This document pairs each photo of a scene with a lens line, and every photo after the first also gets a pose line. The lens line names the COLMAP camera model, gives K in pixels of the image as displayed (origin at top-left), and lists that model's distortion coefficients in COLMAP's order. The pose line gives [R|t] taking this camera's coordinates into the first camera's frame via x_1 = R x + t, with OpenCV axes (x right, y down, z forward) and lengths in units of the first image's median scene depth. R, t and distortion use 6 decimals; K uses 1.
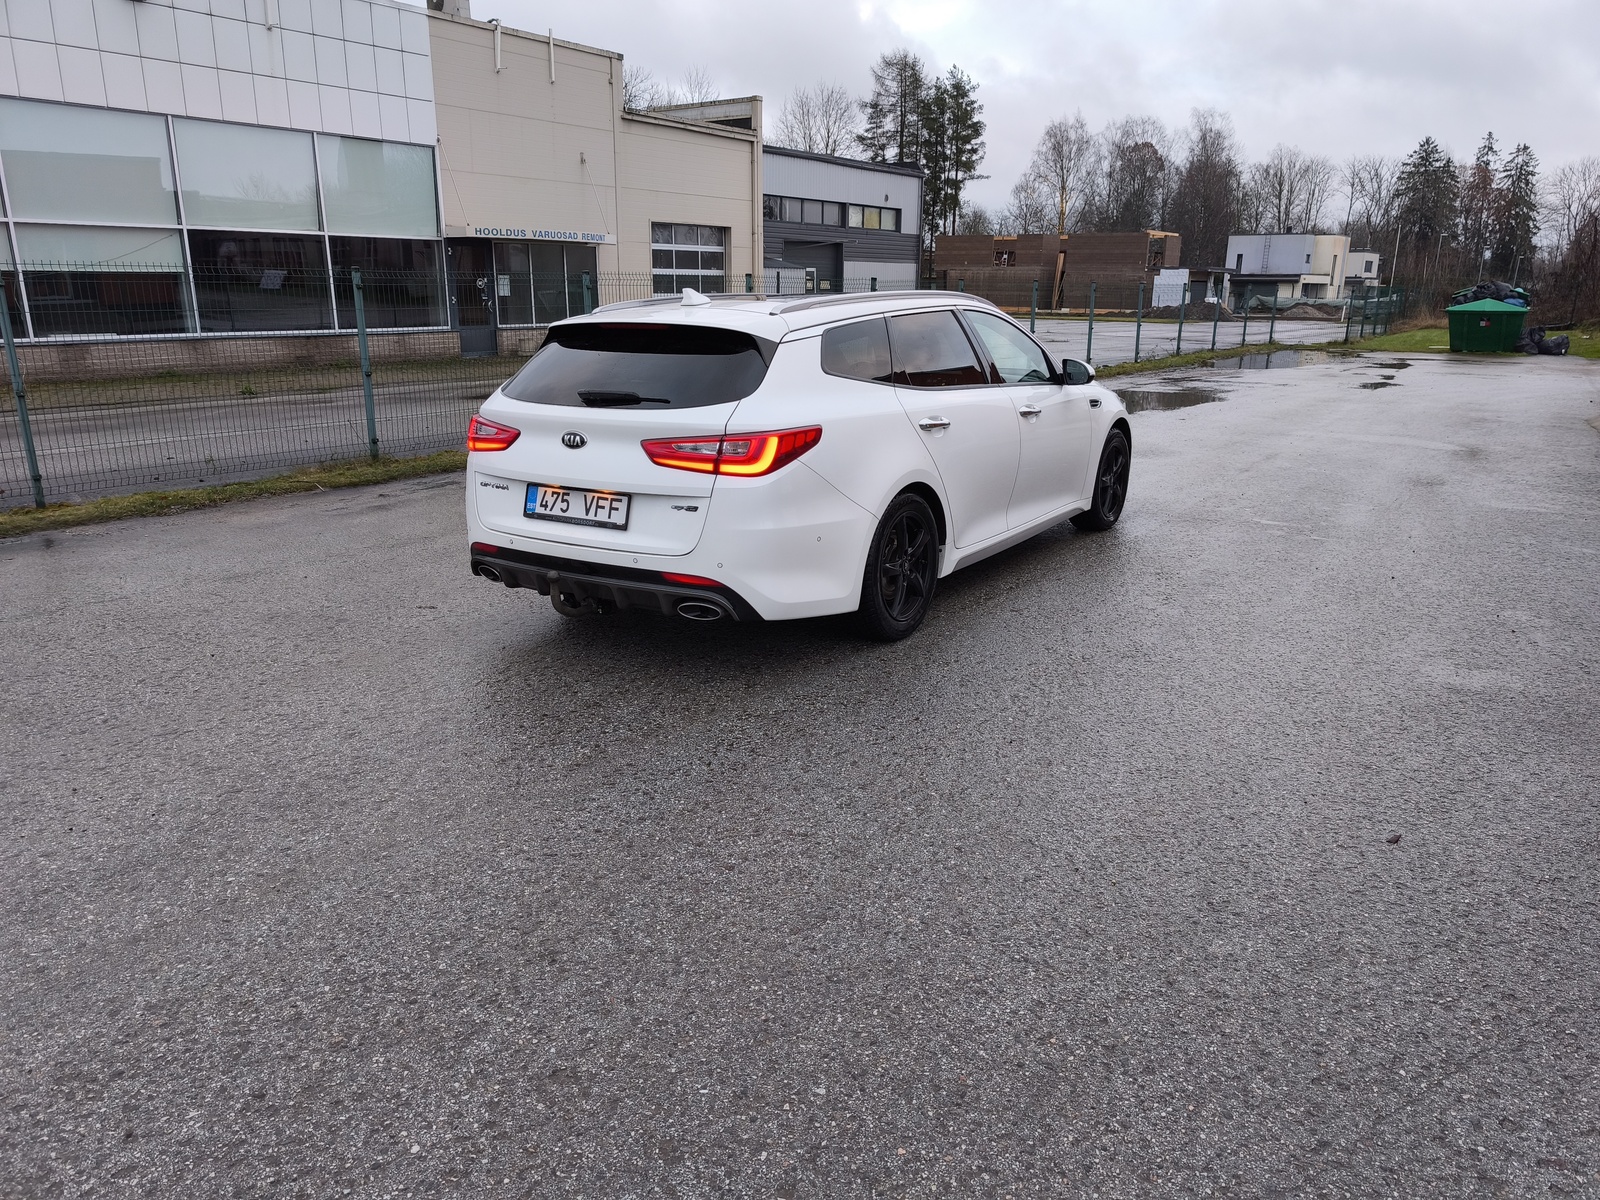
lens RADIAL K [[1102.6, 0, 816.8], [0, 1102.6, 595.4], [0, 0, 1]] dist [0.030814, -0.031029]
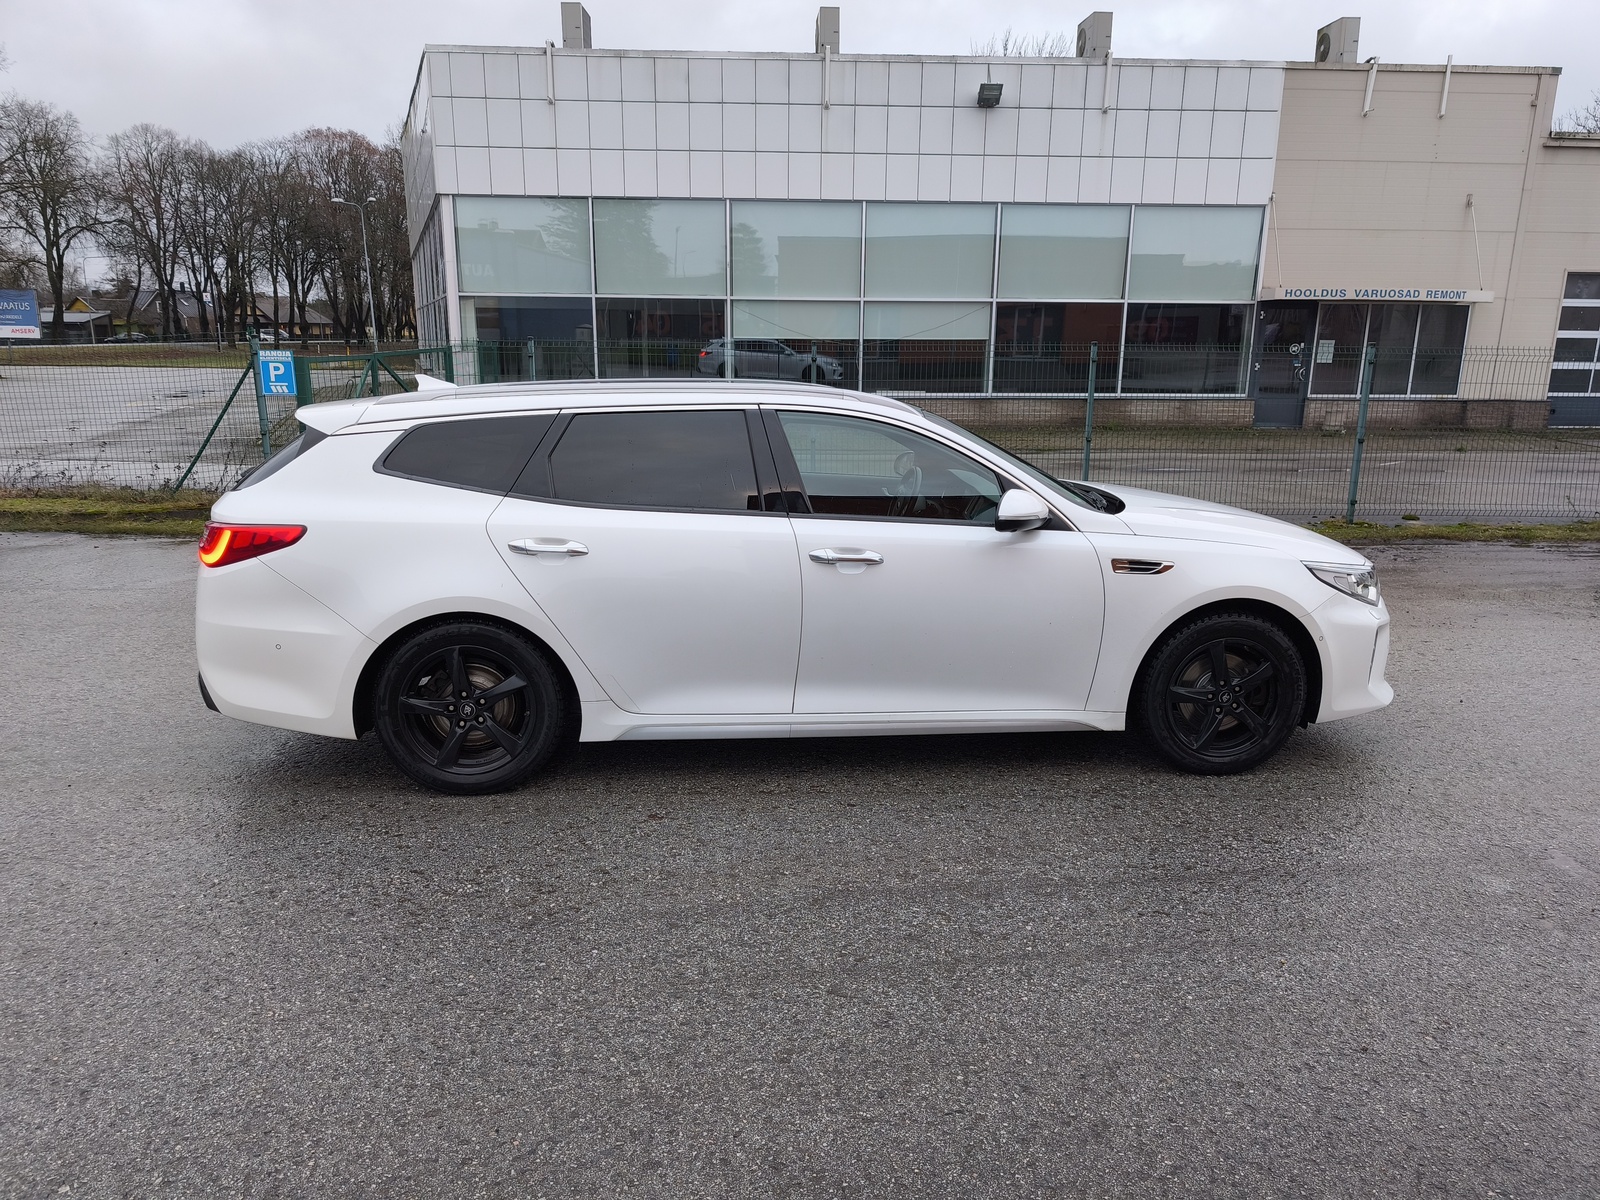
lens RADIAL K [[1094.5, 0, 807.2], [0, 1094.5, 604.7], [0, 0, 1]] dist [0.030468, -0.034624]
pose [[0.618283, 0.185619, -0.763722, 0.157161], [-0.216852, 0.974282, 0.061239, -0.038503], [0.755448, 0.127752, 0.642634, 0.120578]]
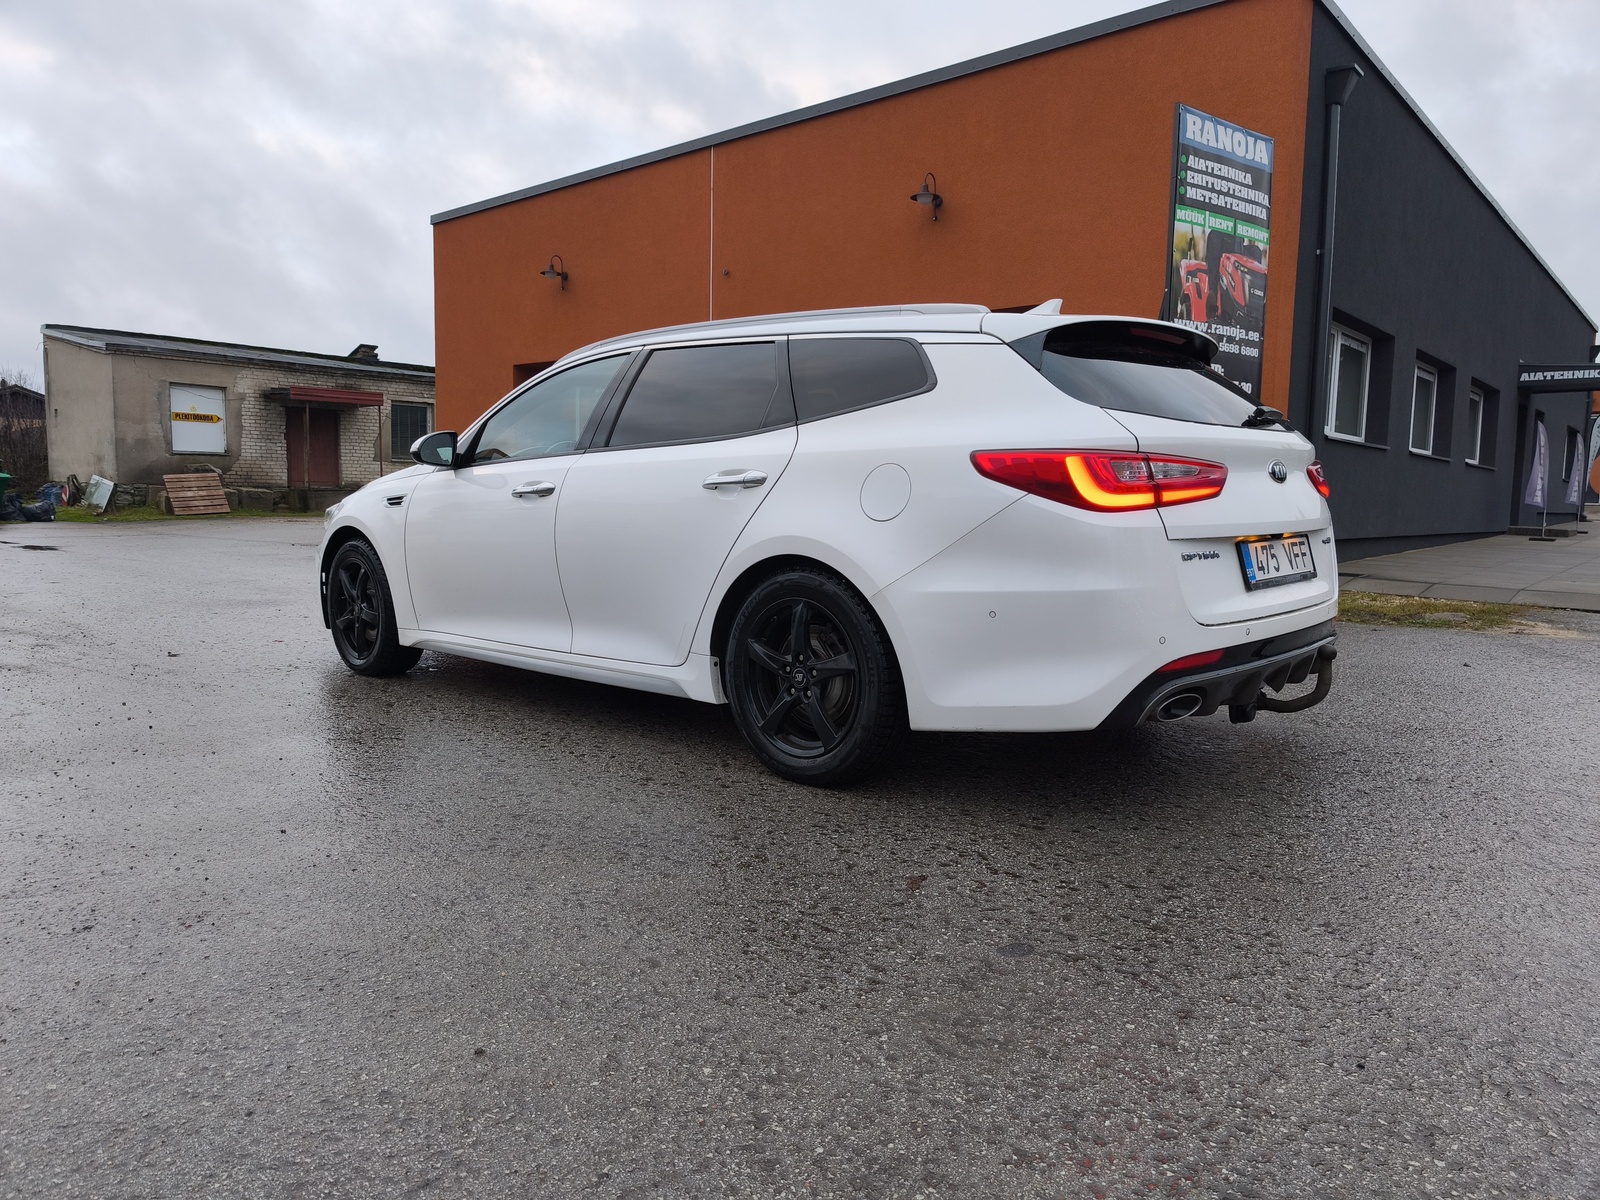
lens RADIAL K [[1094.5, 0, 807.2], [0, 1094.5, 604.7], [0, 0, 1]] dist [0.030468, -0.034624]
pose [[0.178447, -0.102179, 0.978630, -0.166933], [0.254779, 0.965471, 0.054348, -0.028877], [-0.950392, 0.239636, 0.198319, 0.193736]]
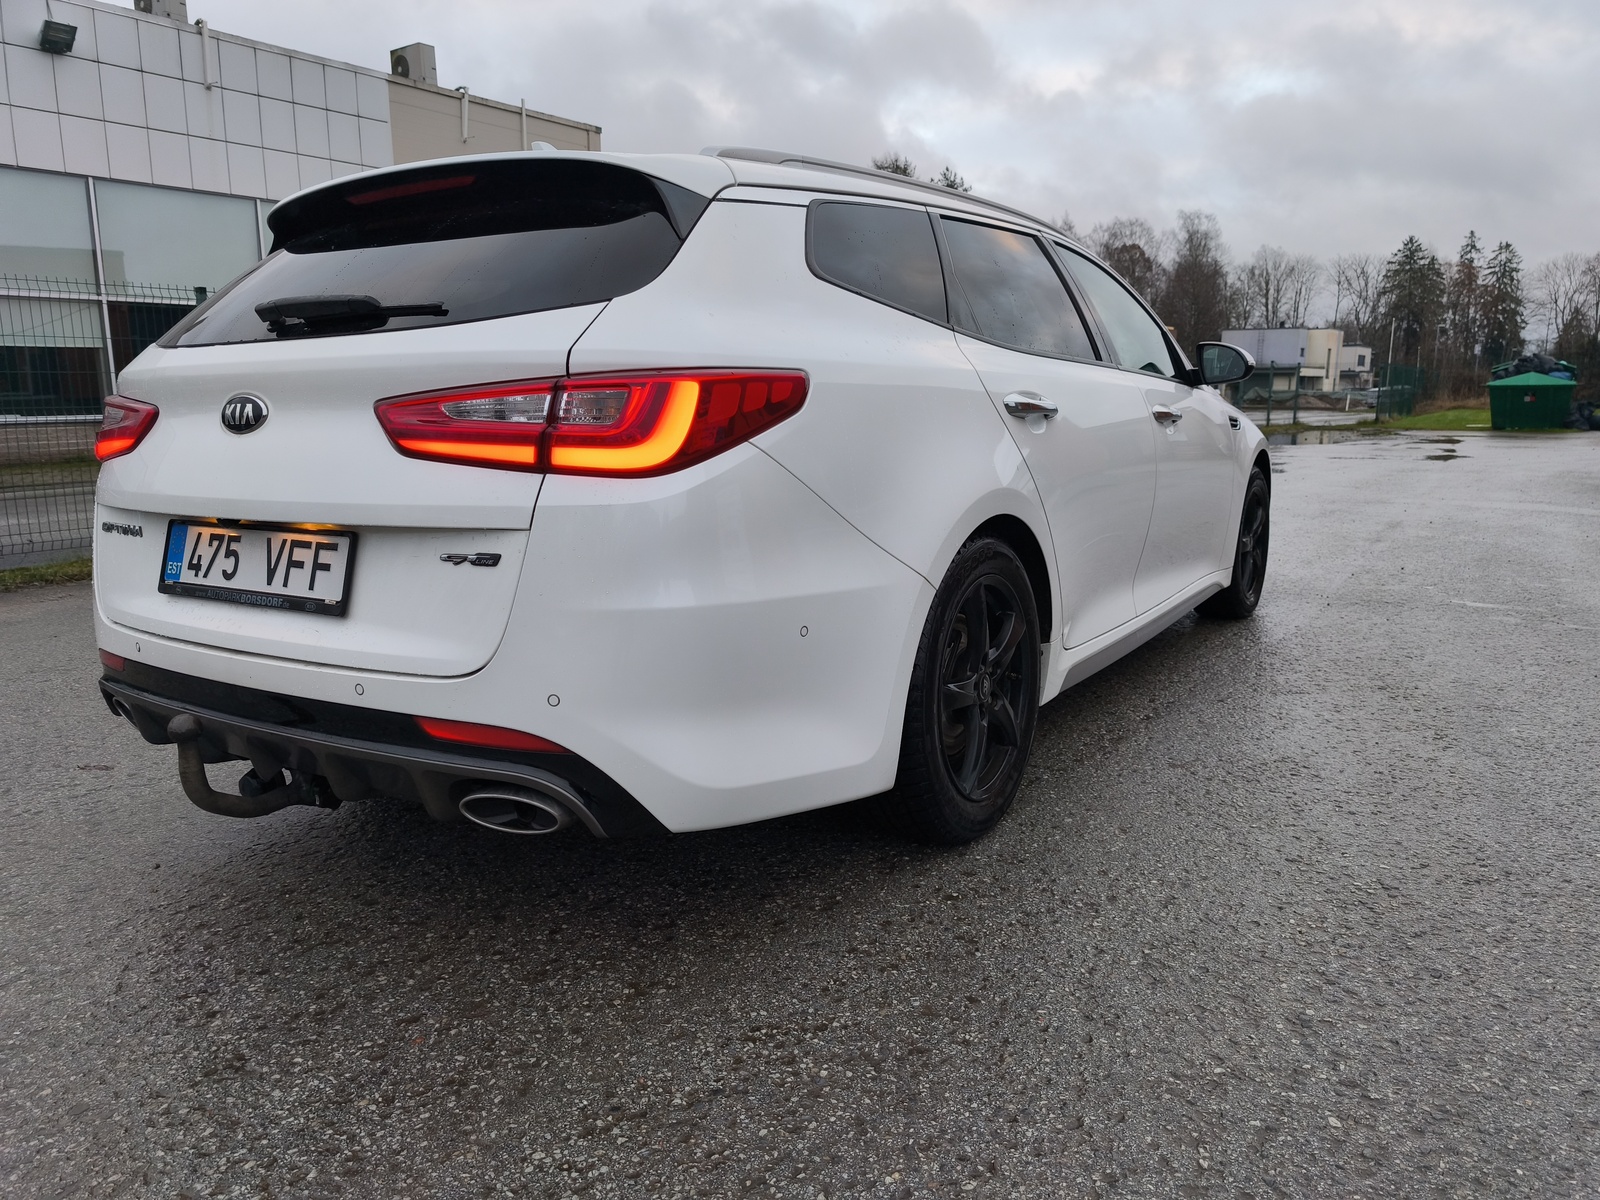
lens RADIAL K [[1094.5, 0, 807.2], [0, 1094.5, 604.7], [0, 0, 1]] dist [0.030468, -0.034624]
pose [[0.999924, -0.011014, -0.005460, 0.000891], [0.010534, 0.996626, -0.081397, -0.004482], [0.006338, 0.081334, 0.996667, 0.094279]]
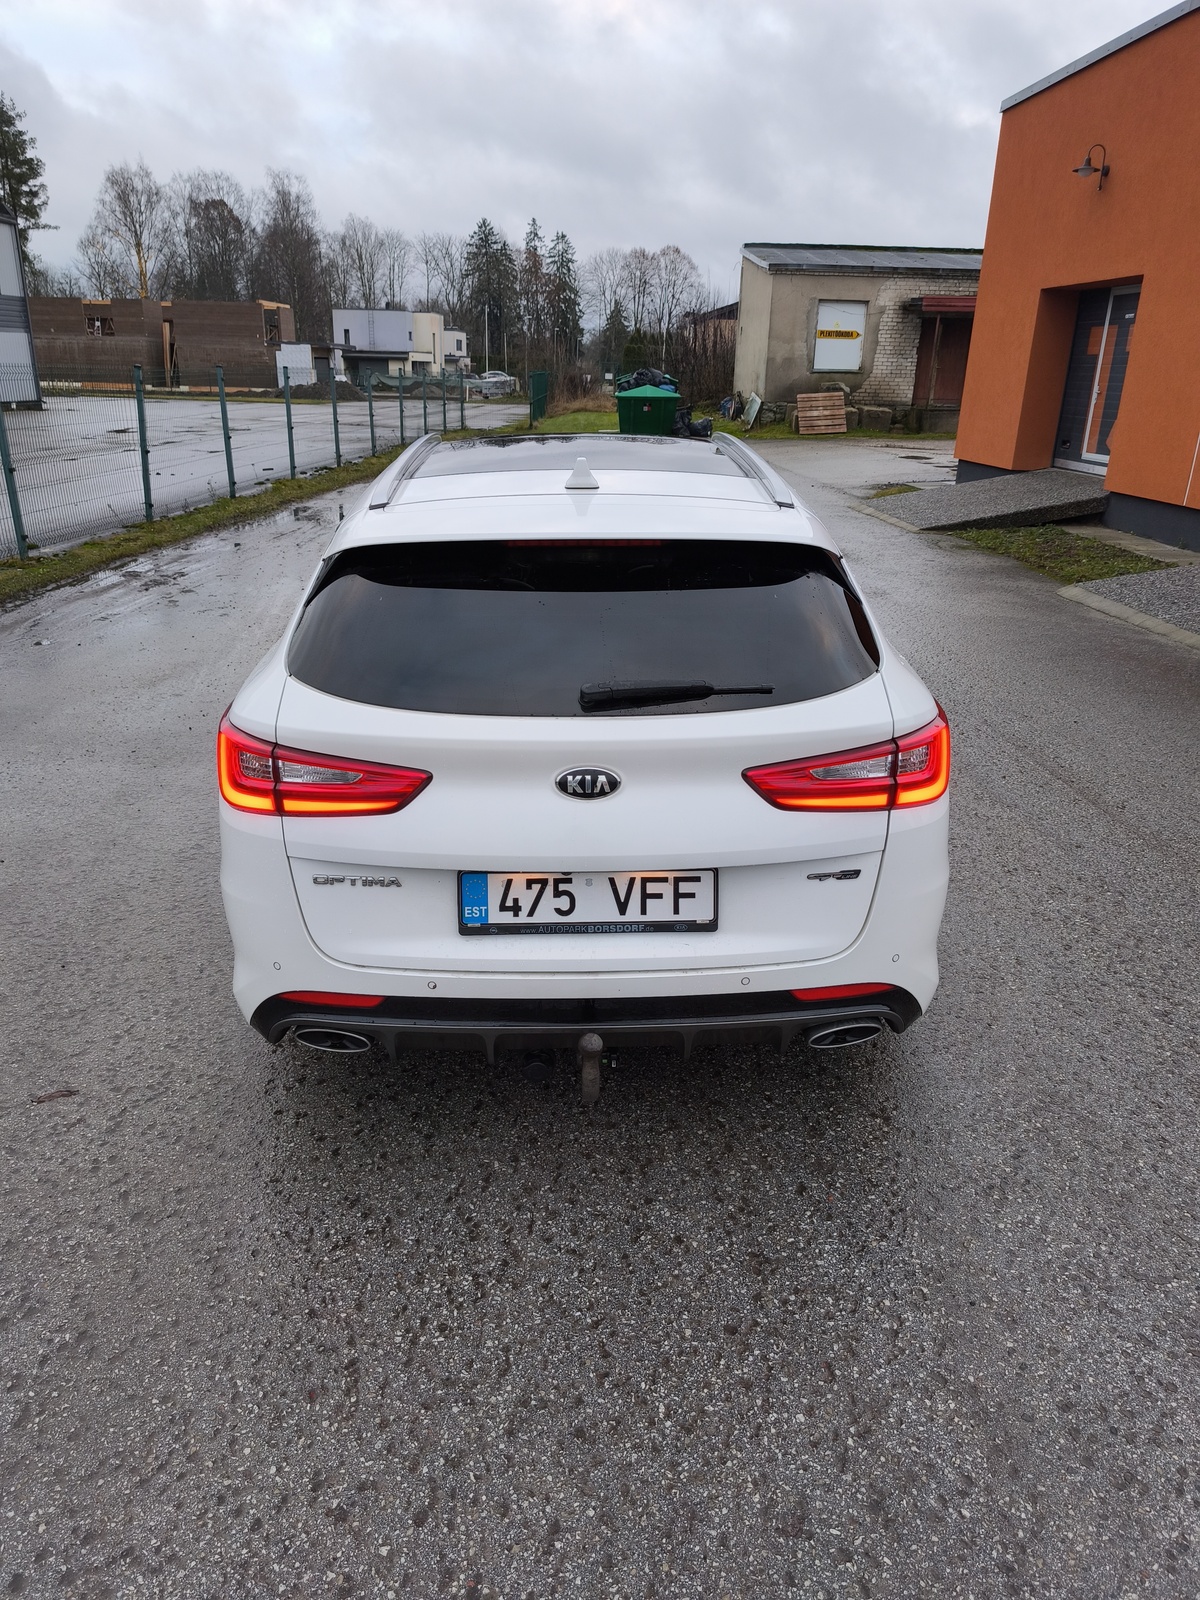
lens RADIAL K [[1102.6, 0, 594.3], [0, 1102.6, 792.6], [0, 0, 1]] dist [0.030814, -0.031029]
pose [[0.833987, -0.190818, 0.517739, -0.080107], [0.137413, 0.980563, 0.140049, -0.034226], [-0.534399, -0.045655, 0.843998, 0.092371]]
